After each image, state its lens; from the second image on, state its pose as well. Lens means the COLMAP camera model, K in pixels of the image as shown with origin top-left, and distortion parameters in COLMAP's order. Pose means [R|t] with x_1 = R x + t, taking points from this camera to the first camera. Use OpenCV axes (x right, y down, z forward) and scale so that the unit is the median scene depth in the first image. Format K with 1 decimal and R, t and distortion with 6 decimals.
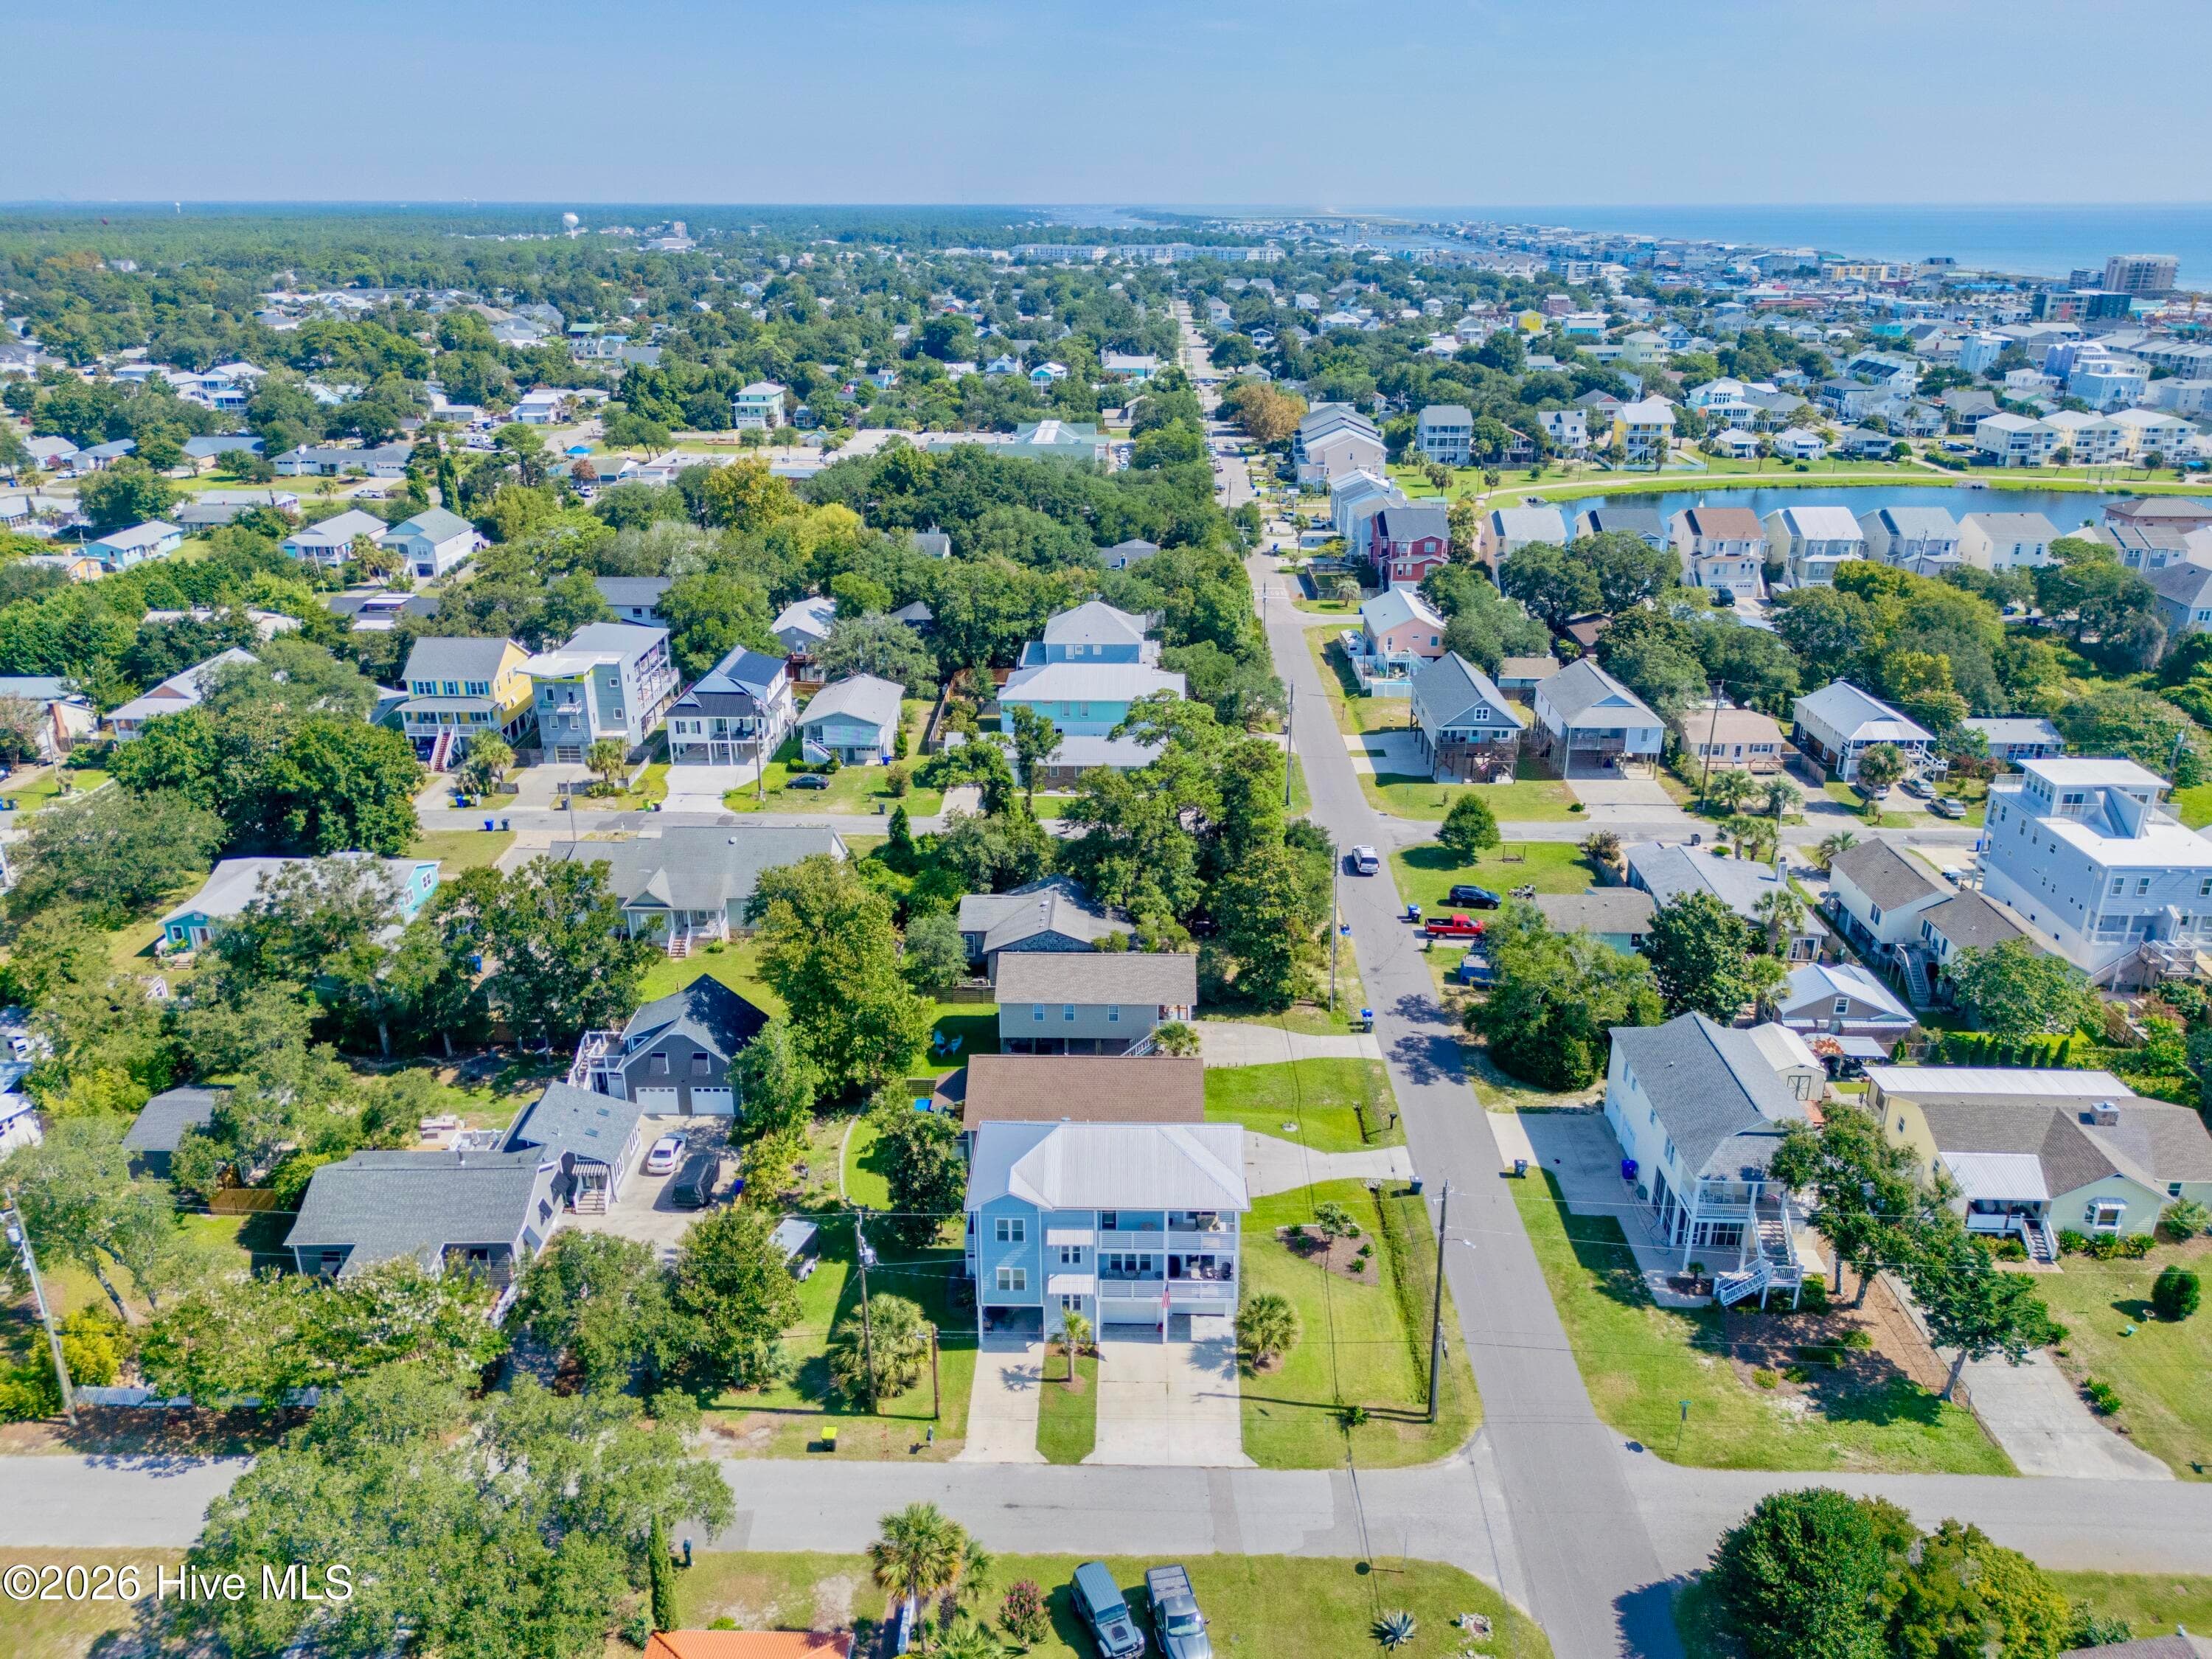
lens RADIAL K [[1585.3, 0, 1102.6], [0, 1585.3, 834.1], [0, 0, 1]] dist [0.065325, -0.065870]
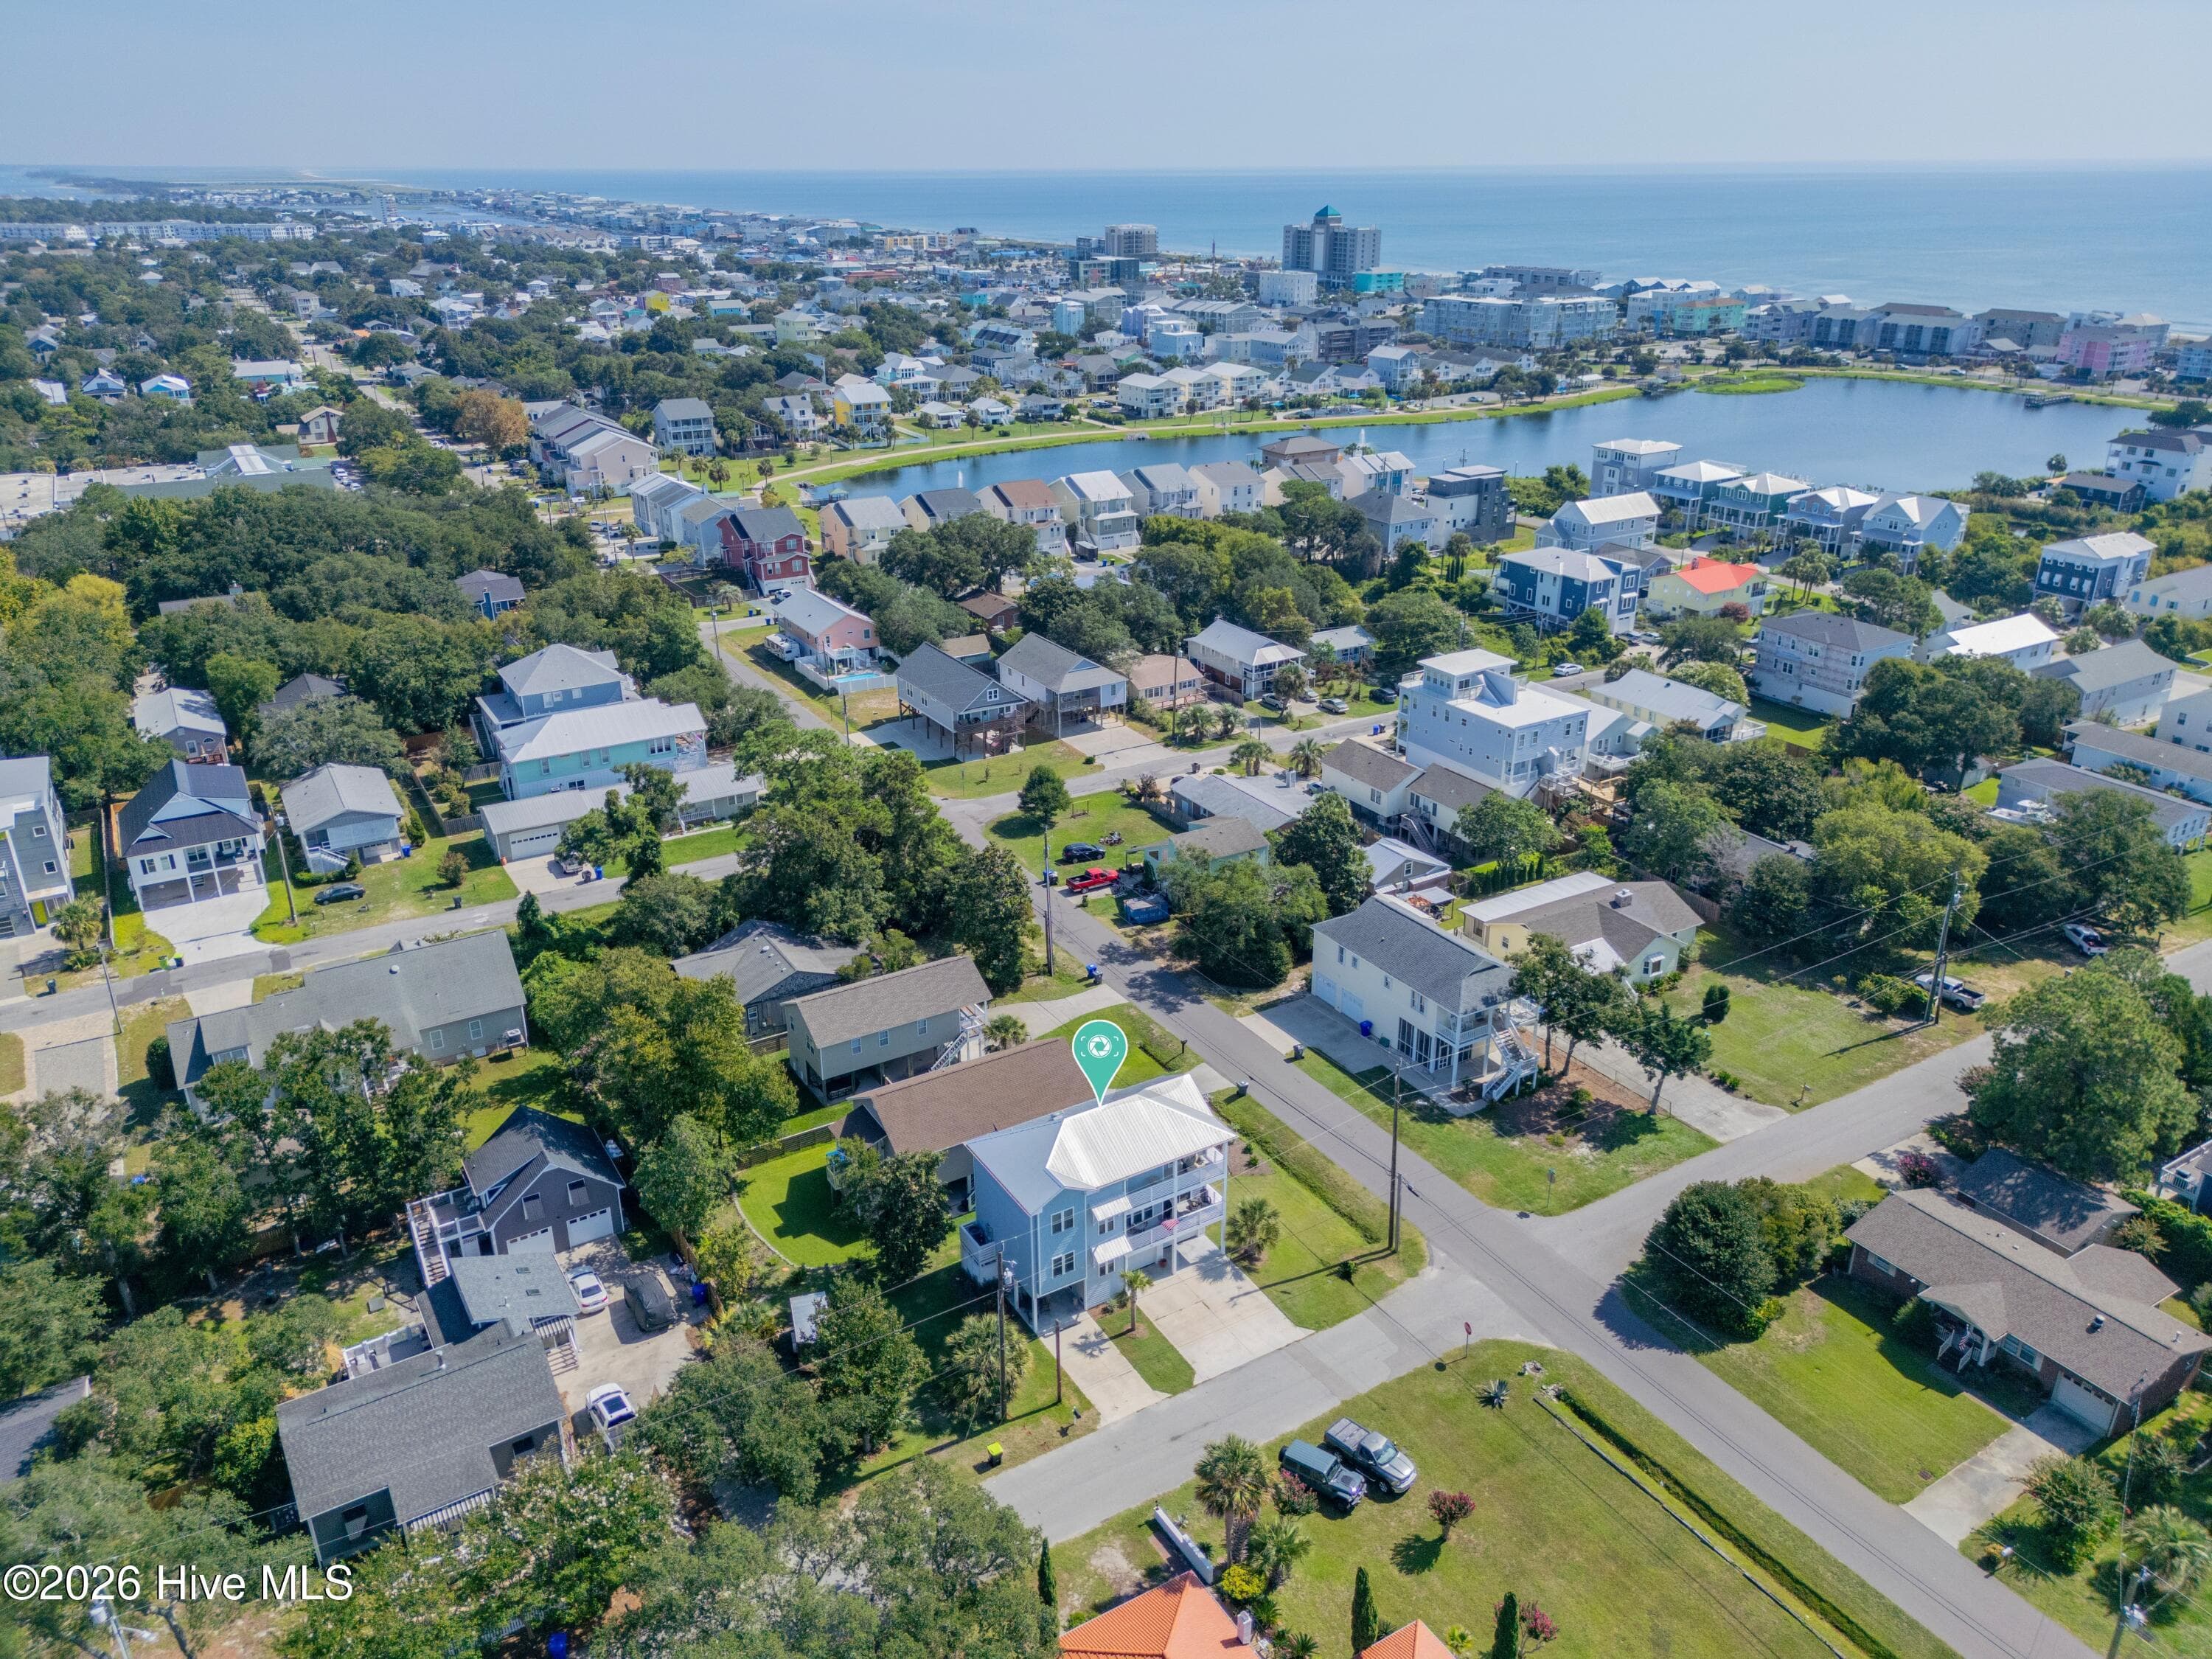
lens RADIAL K [[1585.3, 0, 1104.0], [0, 1585.3, 808.0], [0, 0, 1]] dist [0.065325, -0.065870]
pose [[0.843714, -0.204190, 0.496441, -0.270812], [0.201500, 0.977669, 0.059669, -0.048910], [-0.497539, 0.049690, 0.866017, 0.000797]]
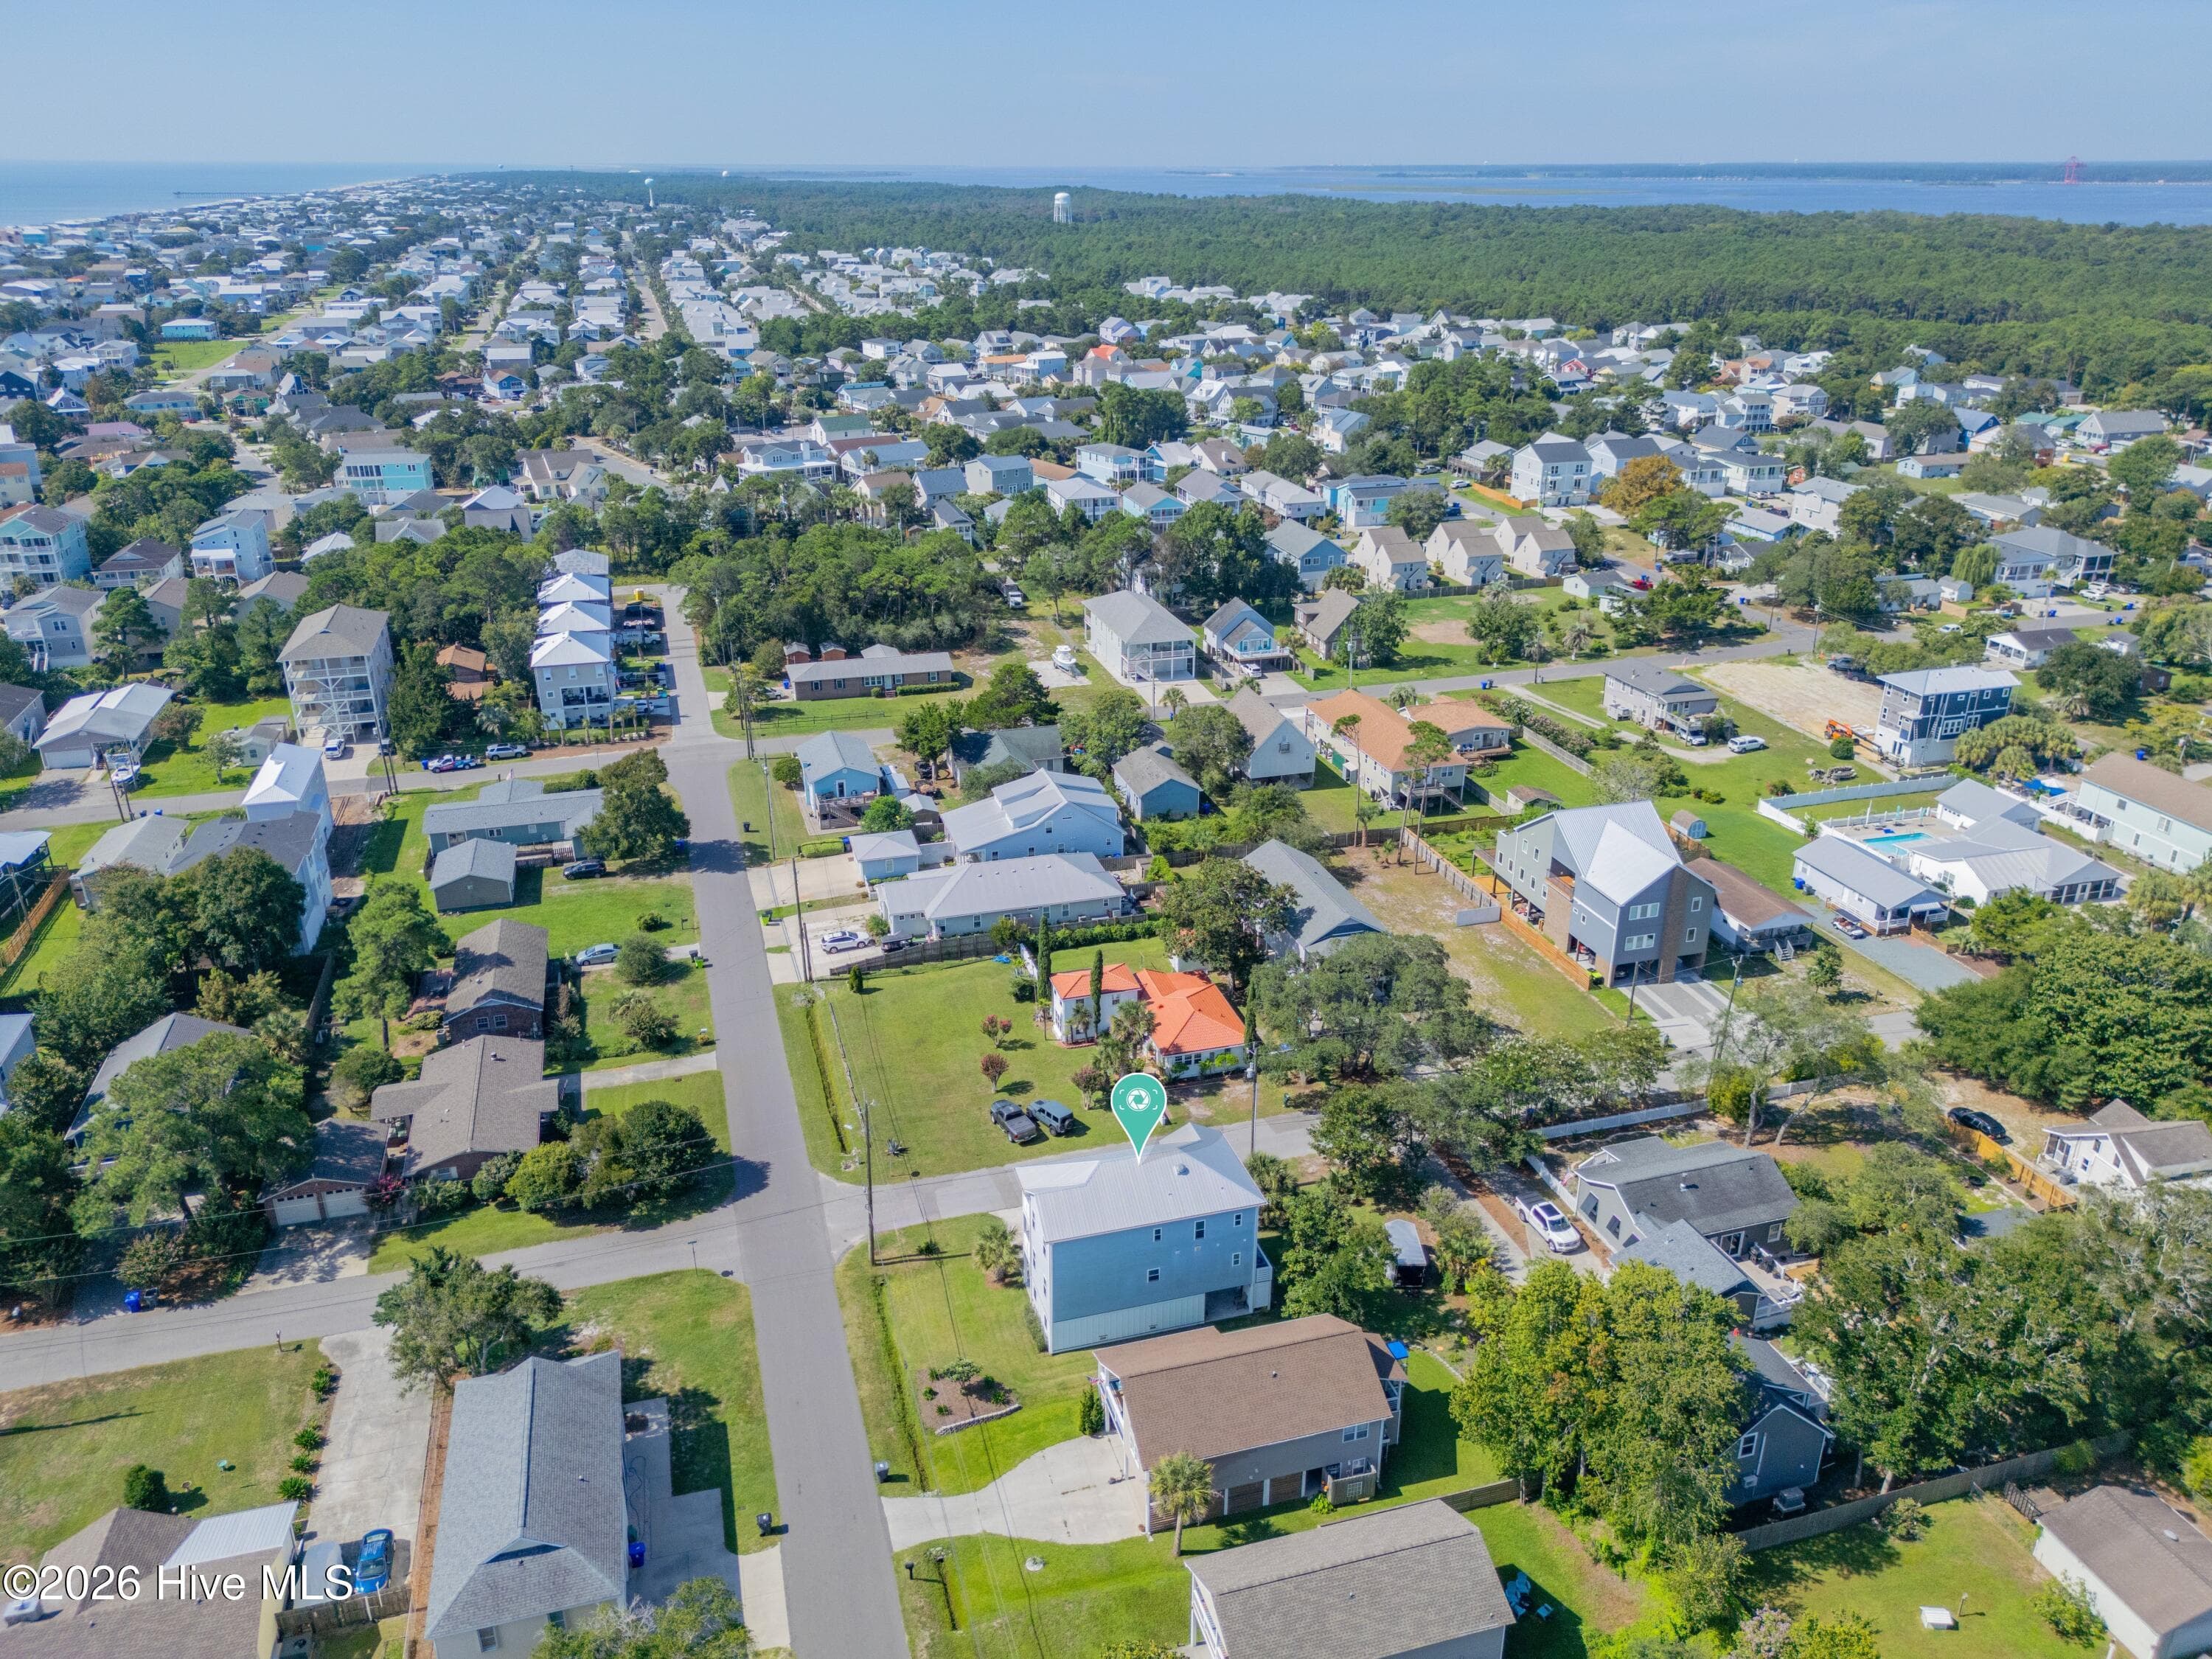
lens RADIAL K [[1585.3, 0, 1111.6], [0, 1585.3, 831.0], [0, 0, 1]] dist [0.065325, -0.065870]
pose [[-0.951321, 0.121396, -0.283288, 0.175487], [-0.111614, 0.721071, 0.683812, -0.428570], [0.287283, 0.682144, -0.672420, 0.859222]]
